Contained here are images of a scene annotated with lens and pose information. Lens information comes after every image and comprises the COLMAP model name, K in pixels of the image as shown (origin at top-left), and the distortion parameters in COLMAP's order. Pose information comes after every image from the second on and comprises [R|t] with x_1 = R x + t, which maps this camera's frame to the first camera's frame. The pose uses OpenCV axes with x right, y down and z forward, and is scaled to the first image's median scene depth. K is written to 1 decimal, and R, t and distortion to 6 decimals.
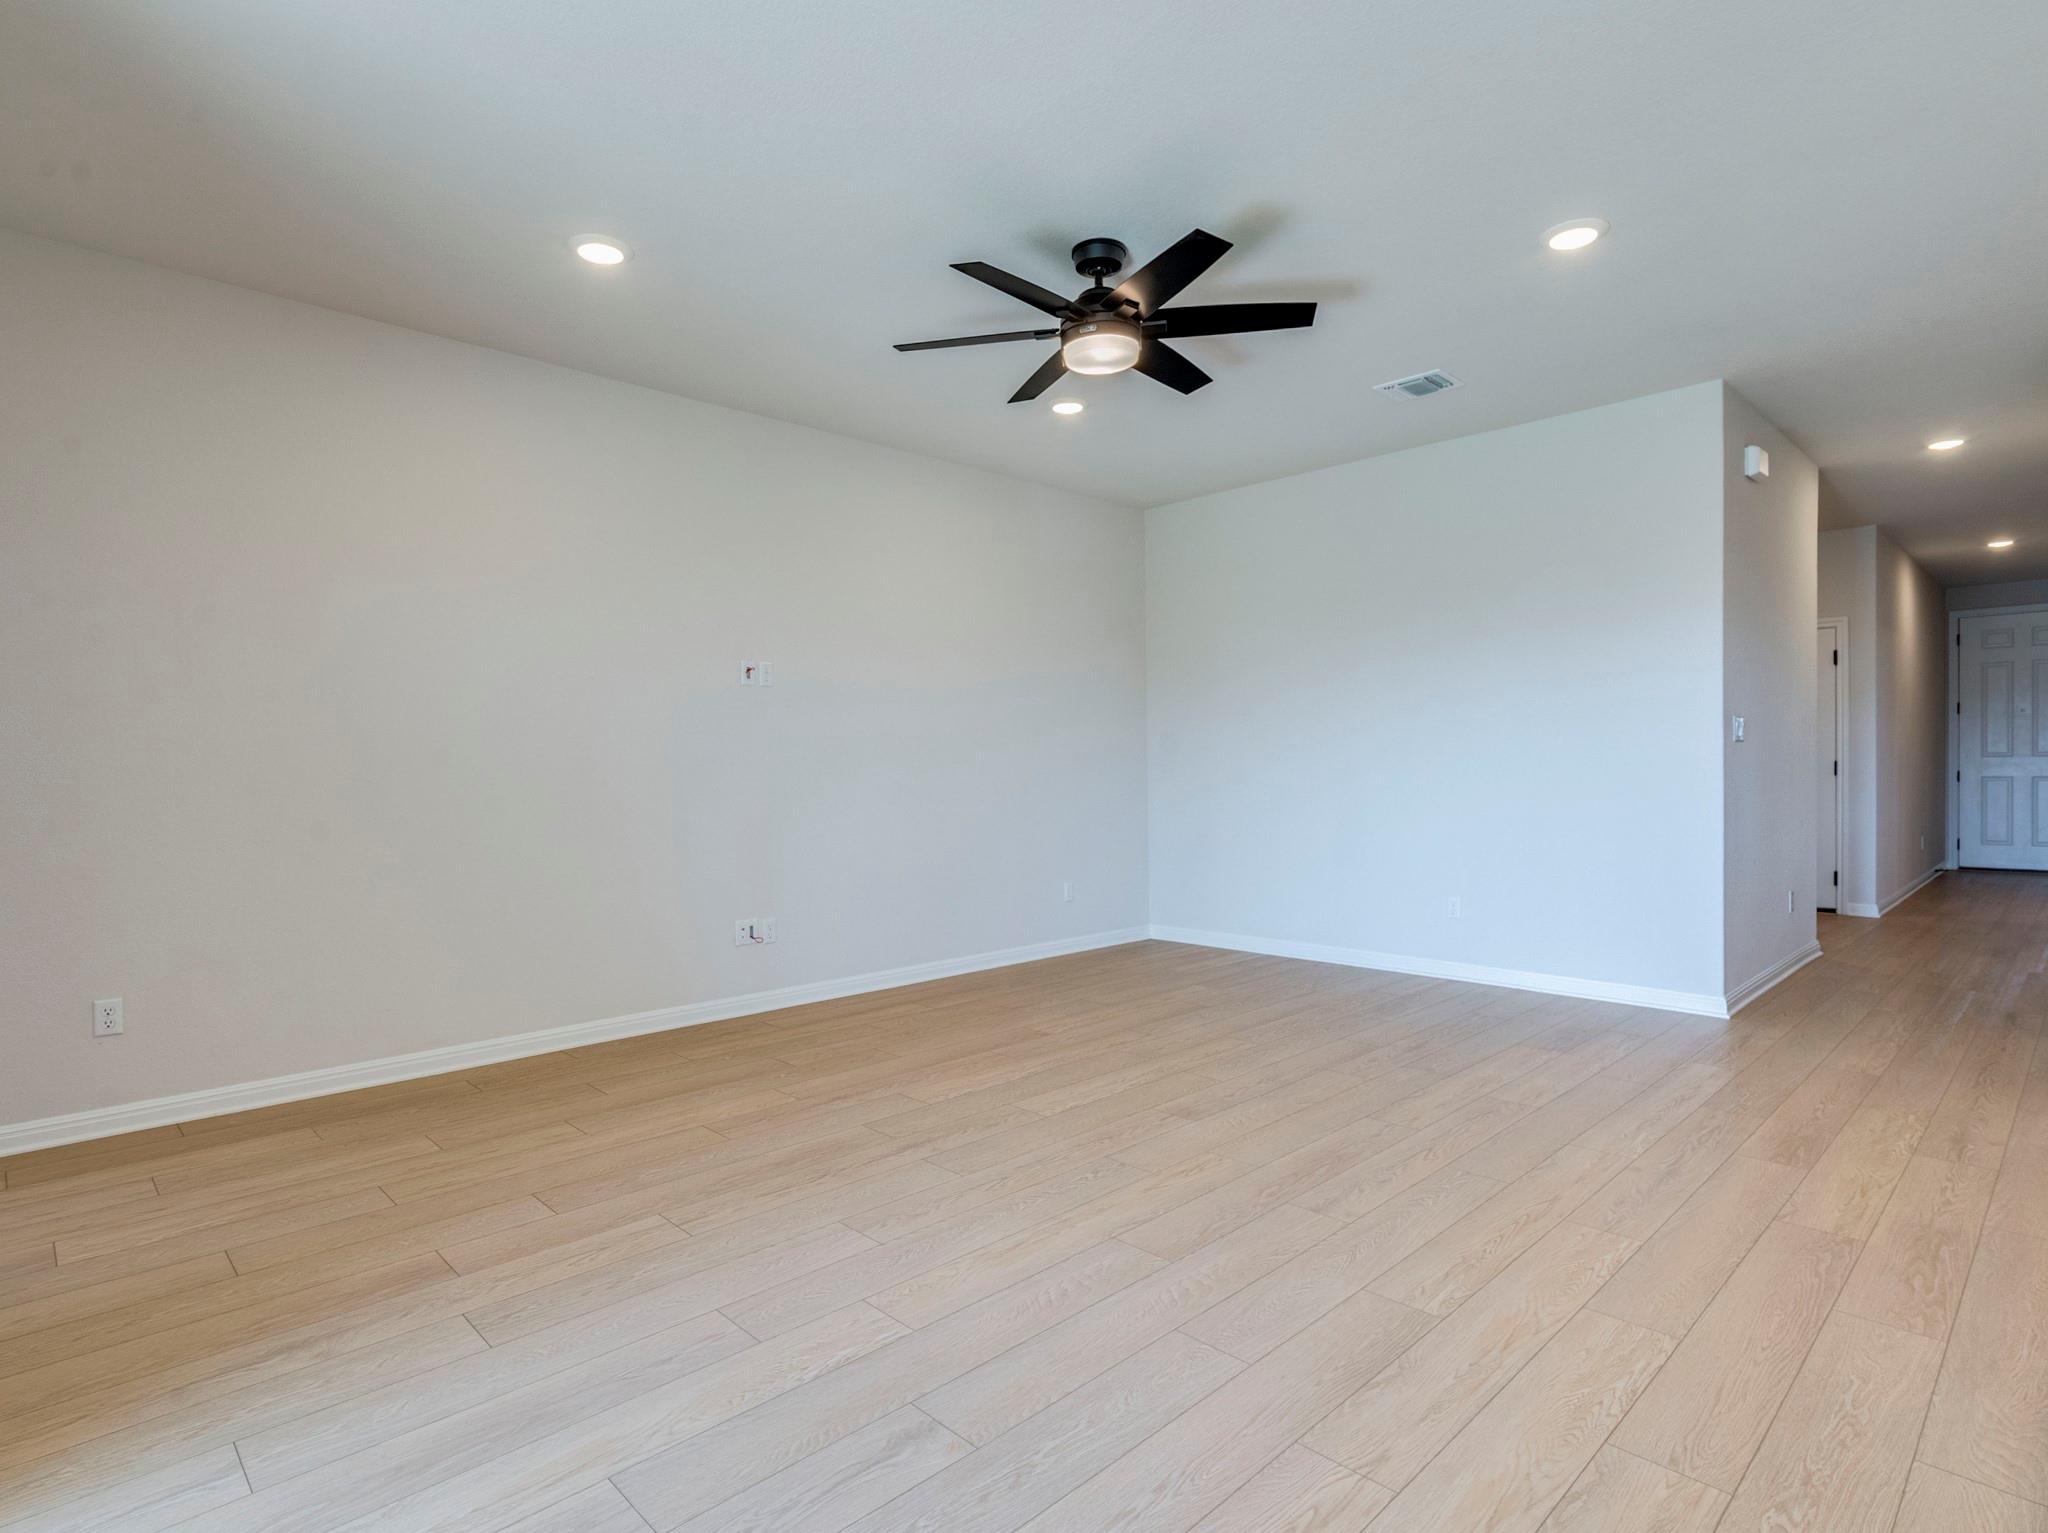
lens RADIAL K [[1076.0, 0, 1021.9], [0, 1076.0, 755.5], [0, 0, 1]] dist [0.001316, 0.000363]
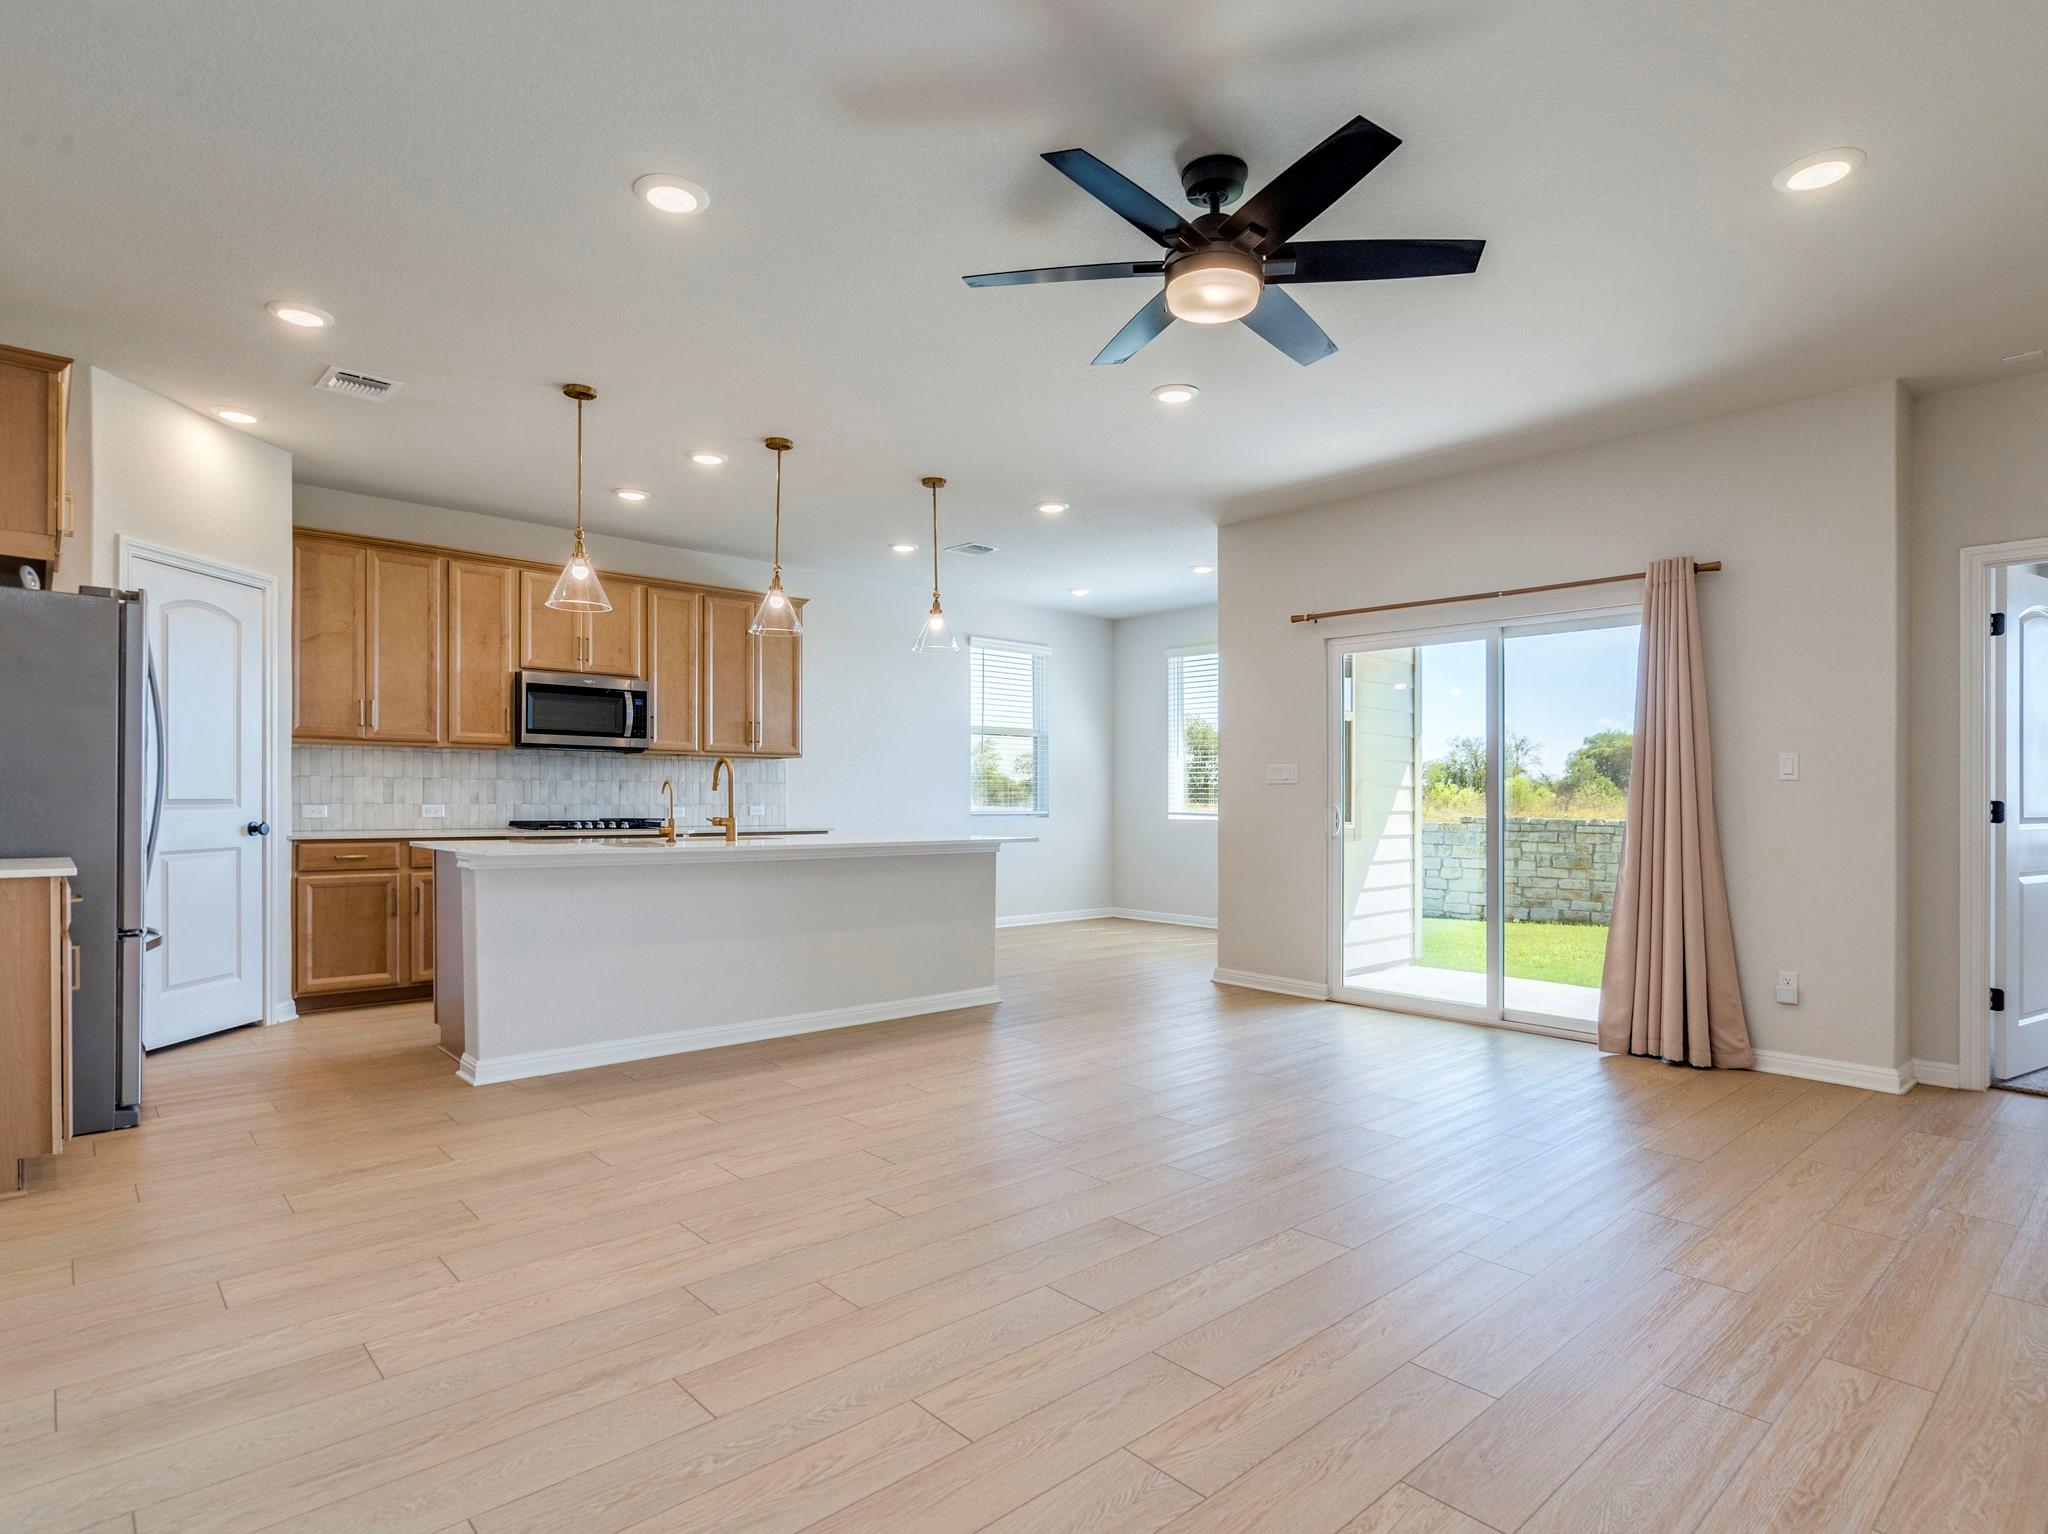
lens RADIAL K [[1087.2, 0, 1018.1], [0, 1087.2, 794.1], [0, 0, 1]] dist [-0.003646, 0.000930]
pose [[-0.999335, 0.005581, 0.036028, 0.198108], [0.005060, 0.999882, -0.014522, 0.019321], [-0.036105, -0.014330, -0.999245, 1.842501]]
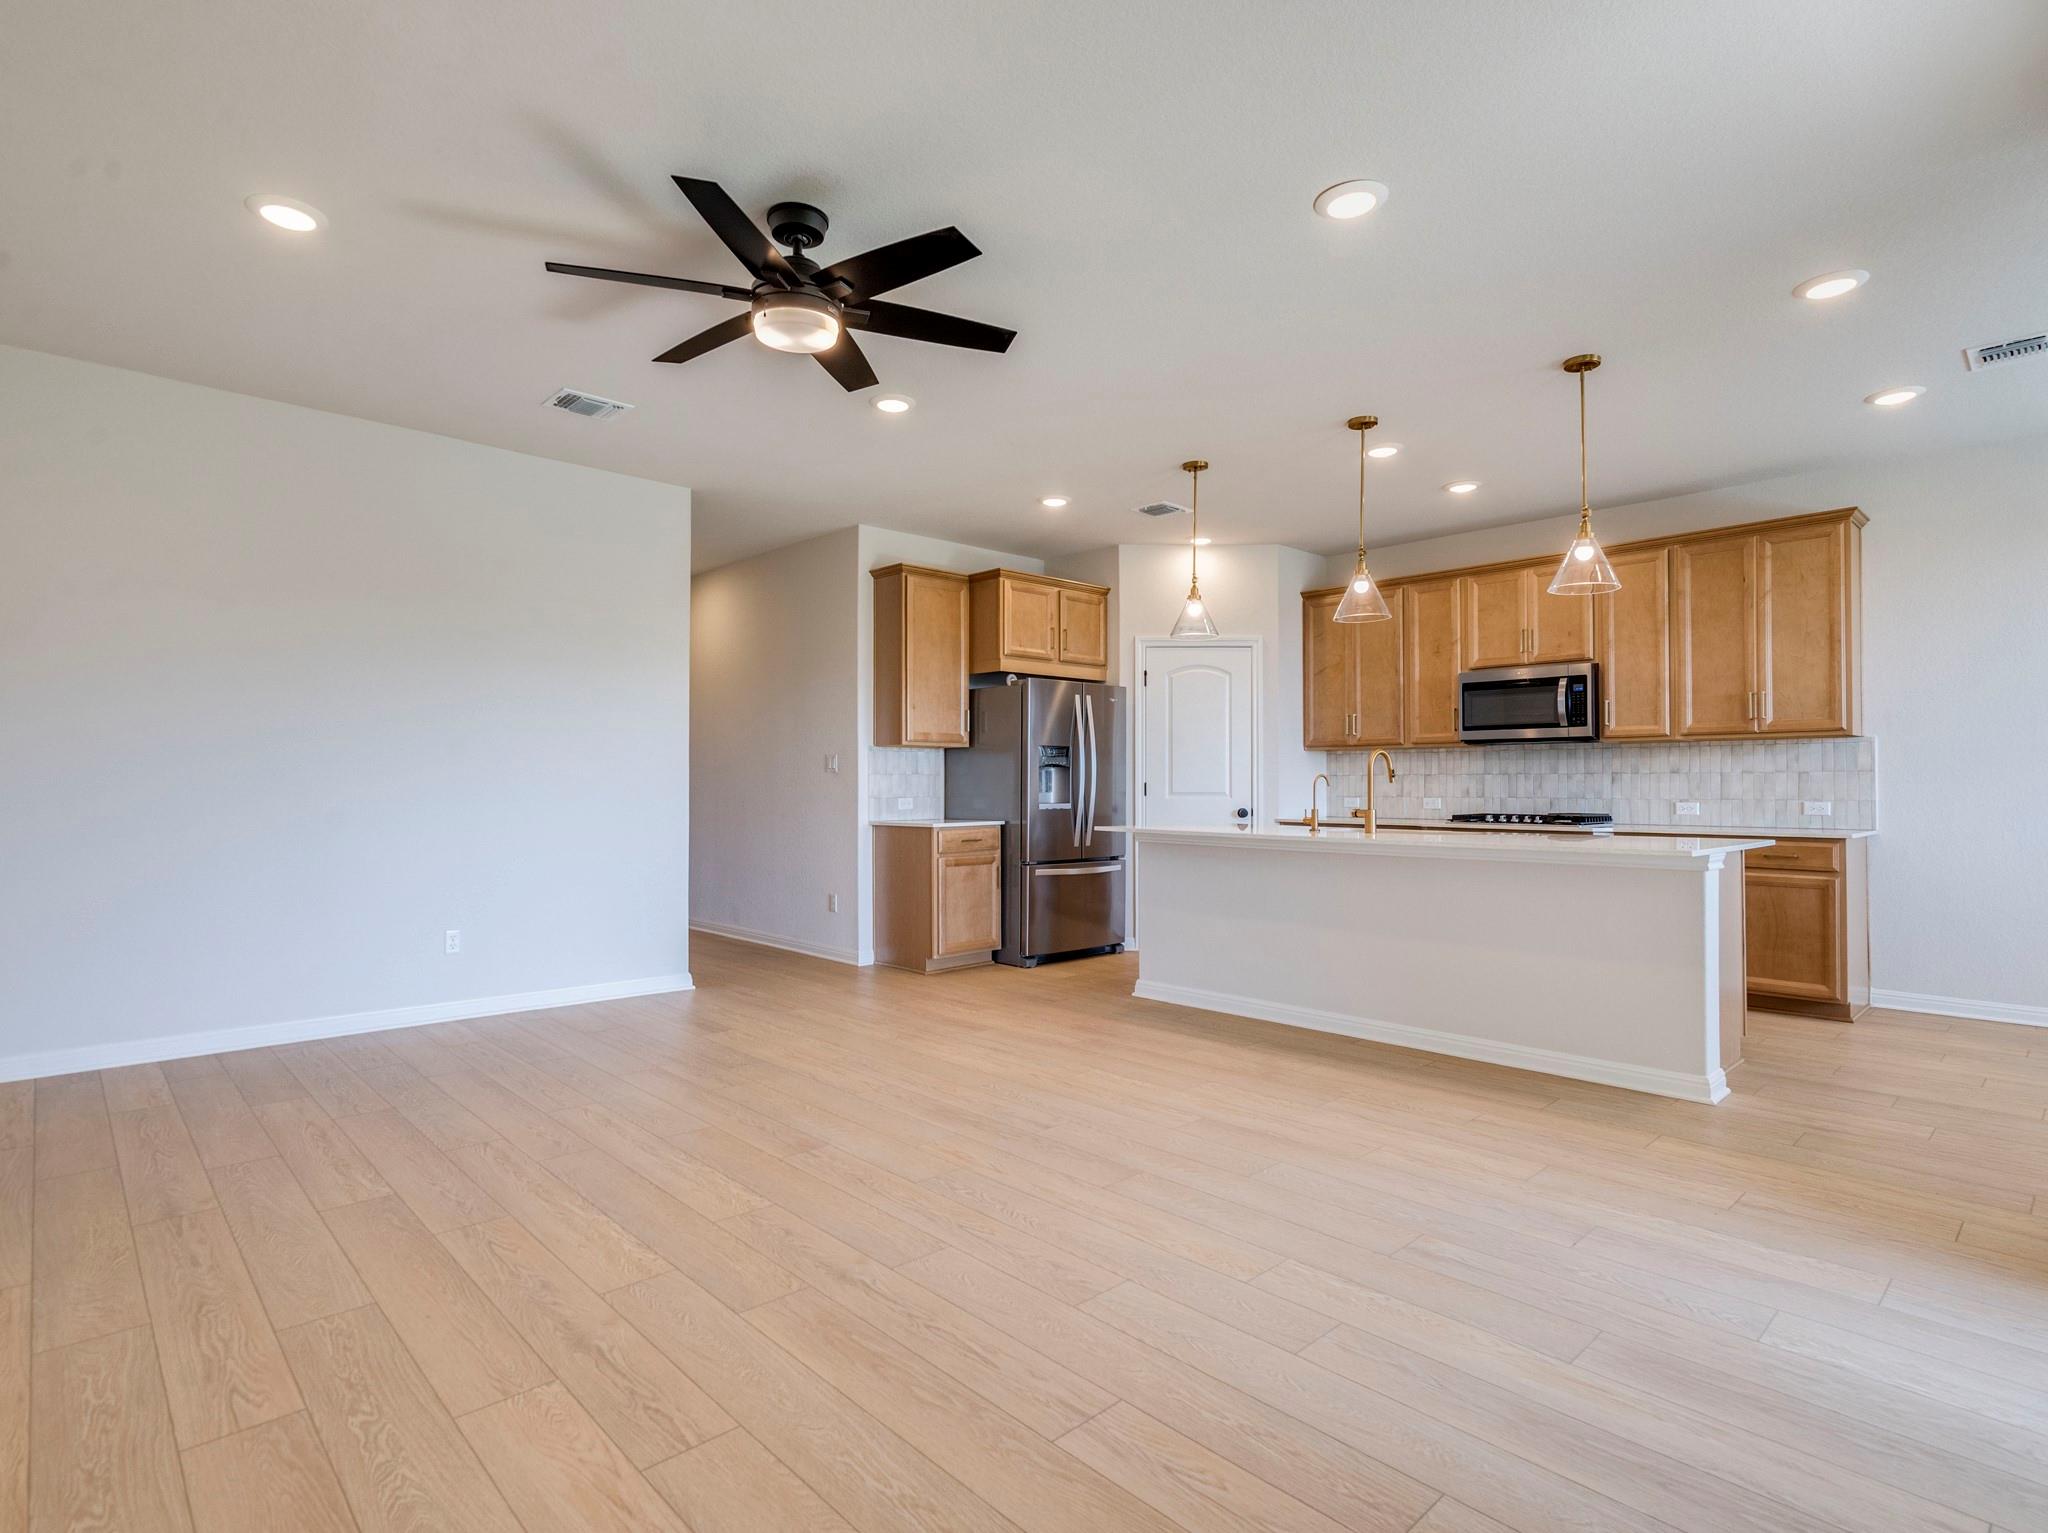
lens RADIAL K [[1038.6, 0, 1017.1], [0, 1038.6, 796.0], [0, 0, 1]] dist [0.001574, -0.000185]
pose [[0.015188, 0.003898, 0.999877, -0.787899], [-0.012132, 0.999920, -0.003714, 0.019637], [-0.999811, -0.012074, 0.015234, 0.808972]]
